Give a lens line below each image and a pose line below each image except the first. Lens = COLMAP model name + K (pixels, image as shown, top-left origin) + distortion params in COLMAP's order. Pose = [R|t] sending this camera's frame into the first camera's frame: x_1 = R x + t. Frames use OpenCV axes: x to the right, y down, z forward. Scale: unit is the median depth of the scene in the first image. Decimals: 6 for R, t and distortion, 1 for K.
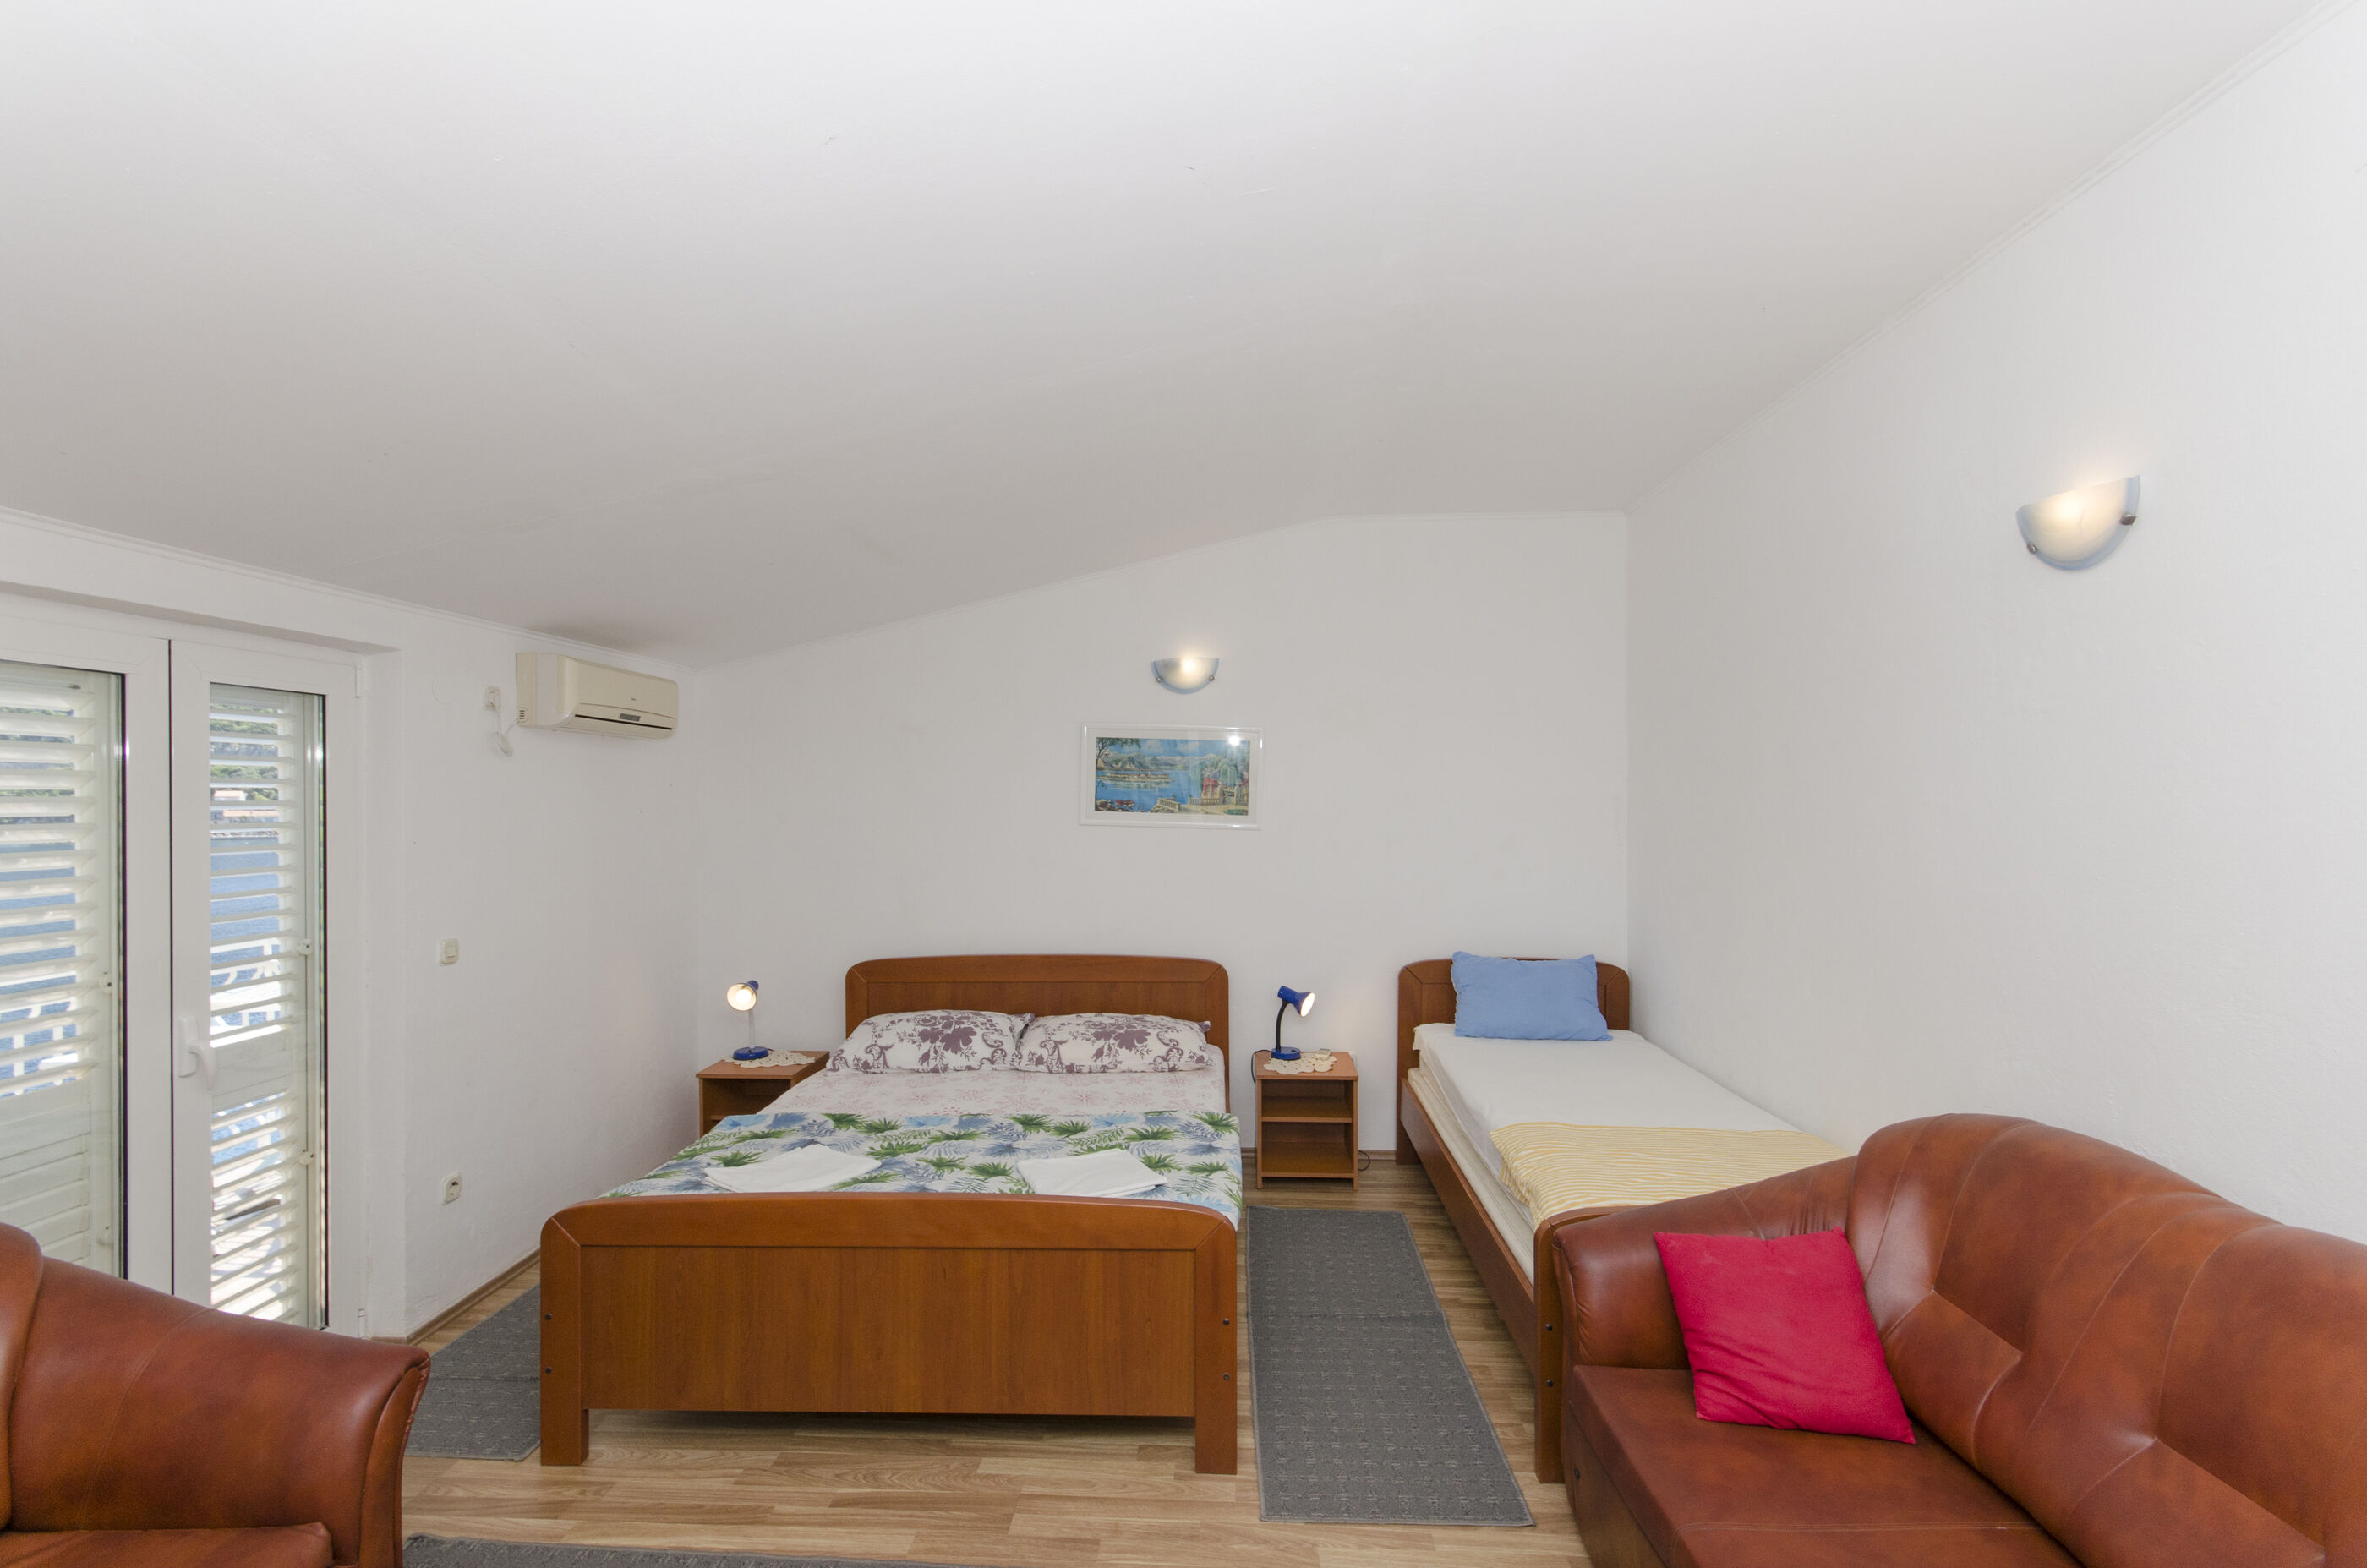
lens RADIAL K [[1047.3, 0, 1183.5], [0, 1047.3, 784.0], [0, 0, 1]] dist [-0.001215, 0.000234]
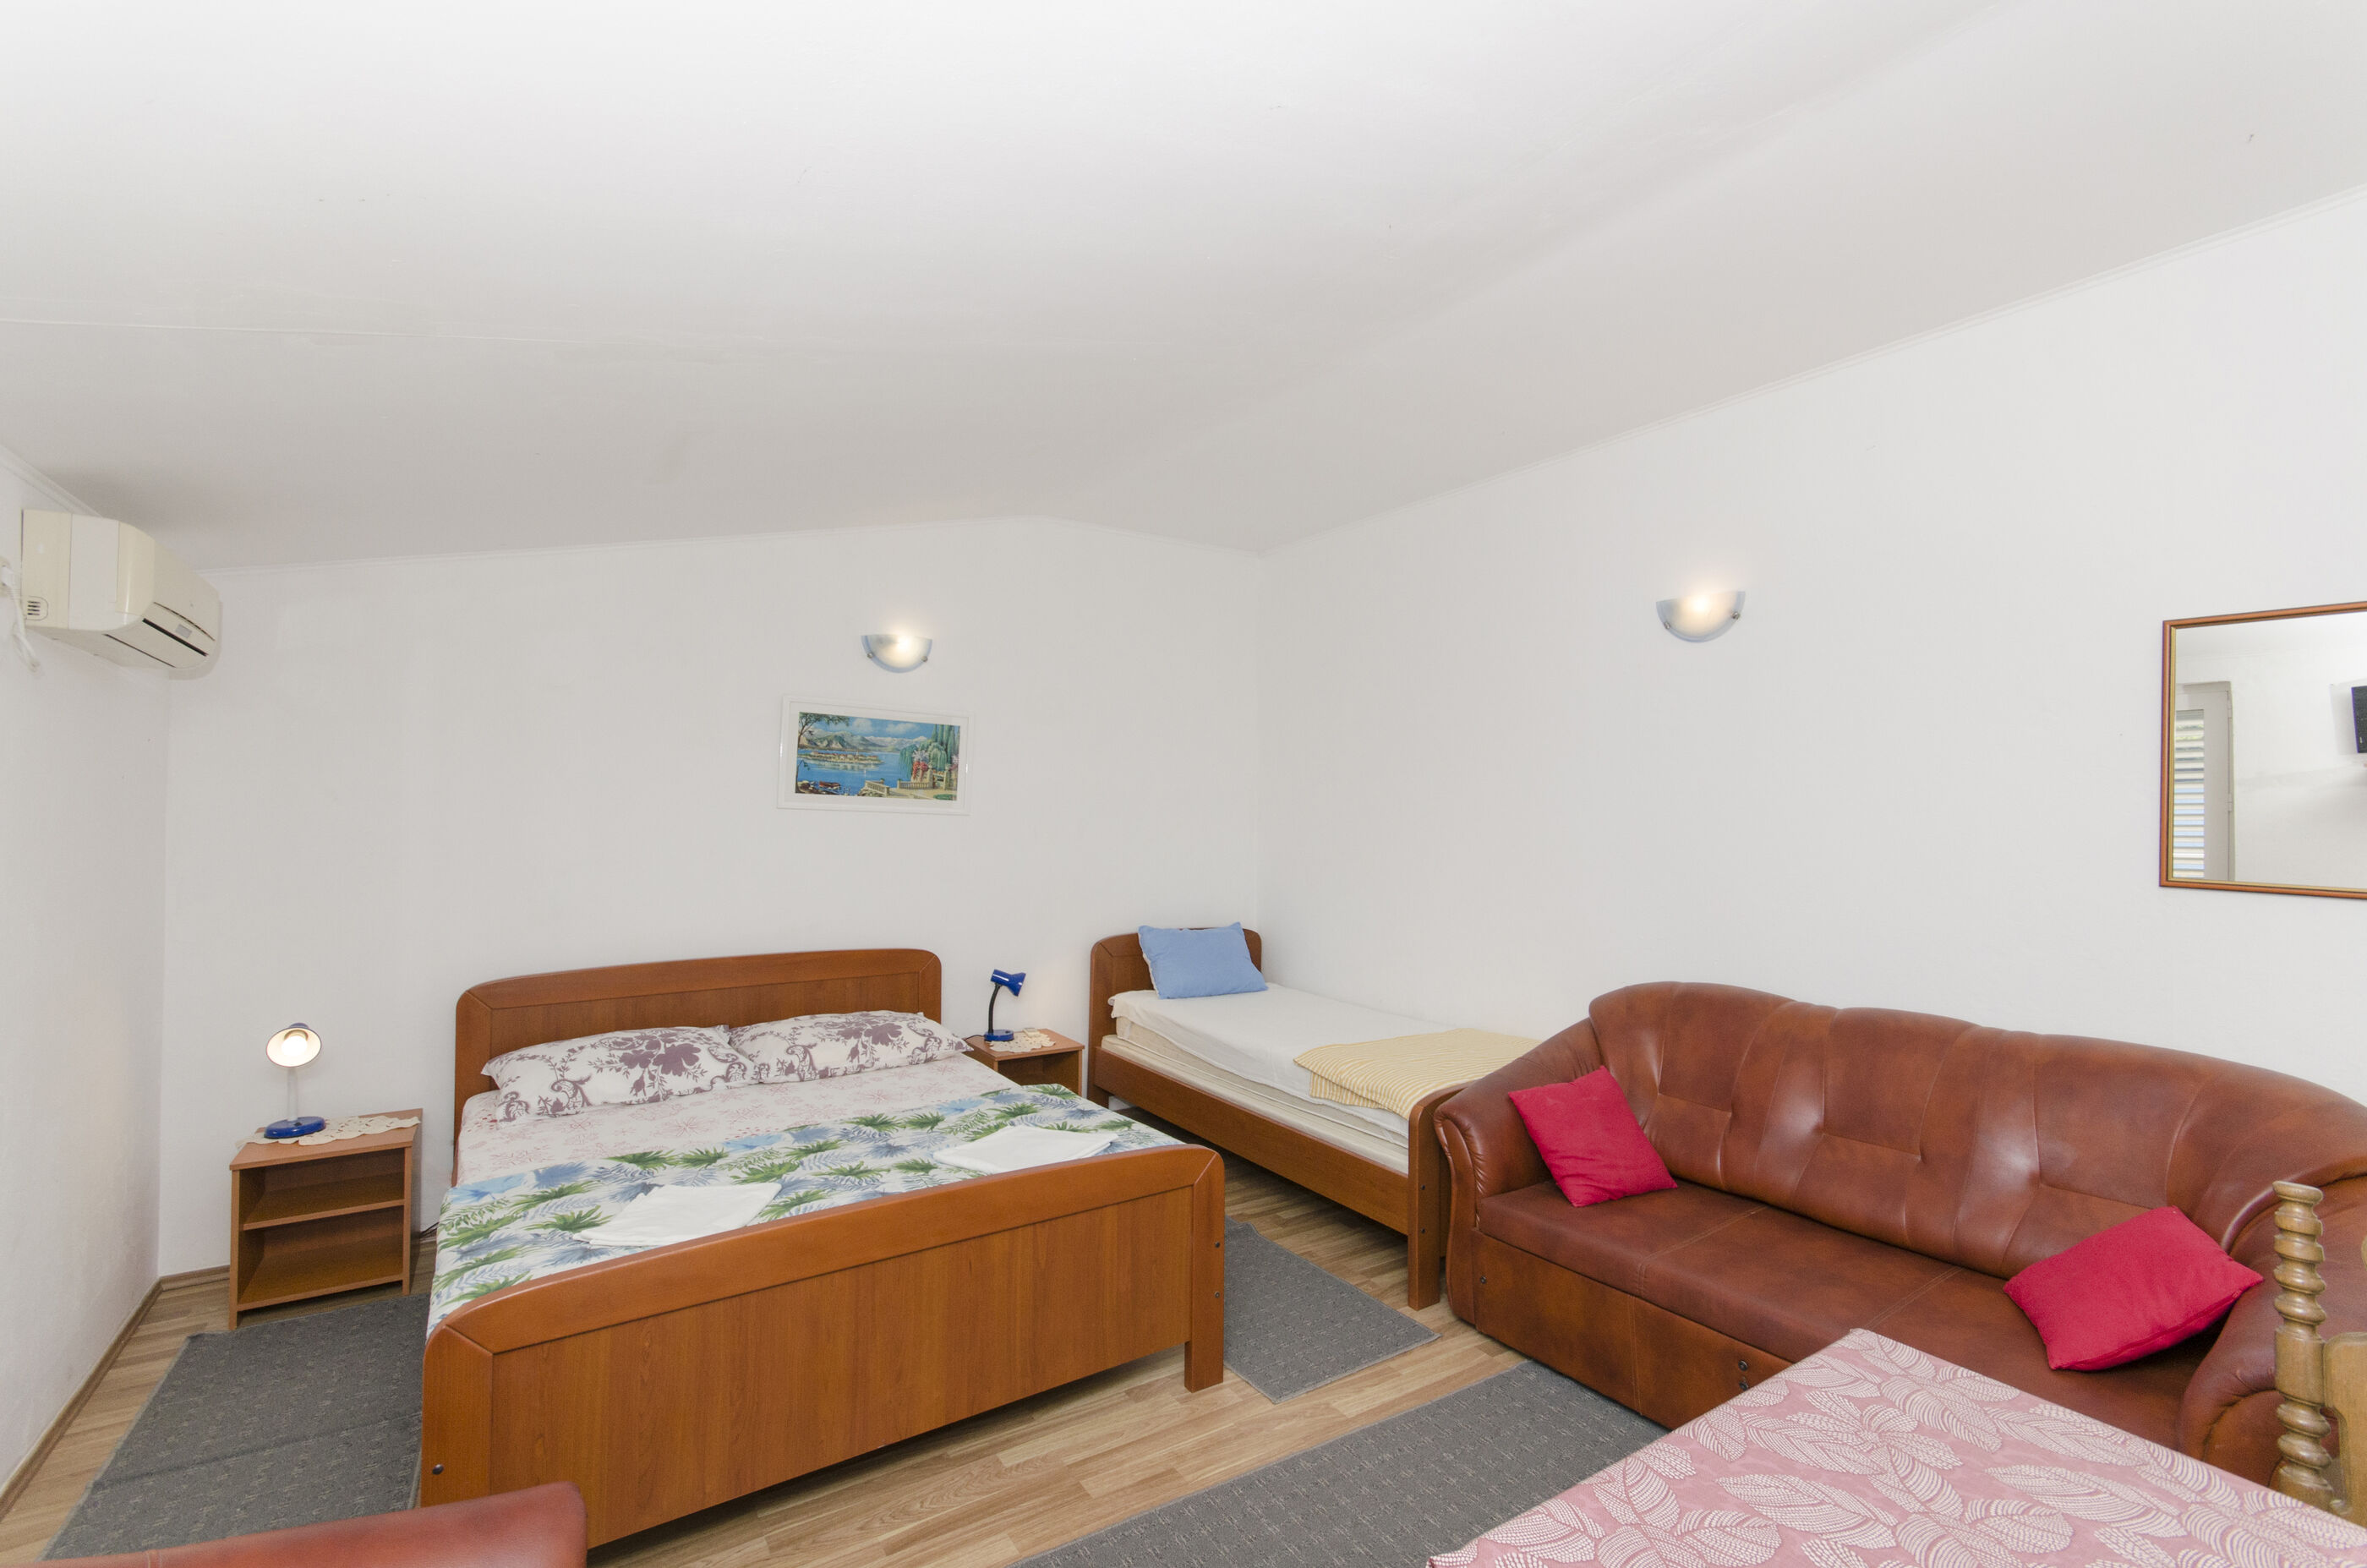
lens RADIAL K [[1051.4, 0, 1183.5], [0, 1051.4, 784.0], [0, 0, 1]] dist [0.001800, 0.000520]
pose [[0.802528, 0.025644, 0.596063, -0.405480], [-0.017492, 0.999658, -0.019457, 0.033590], [-0.596358, 0.005188, 0.802702, 0.083191]]
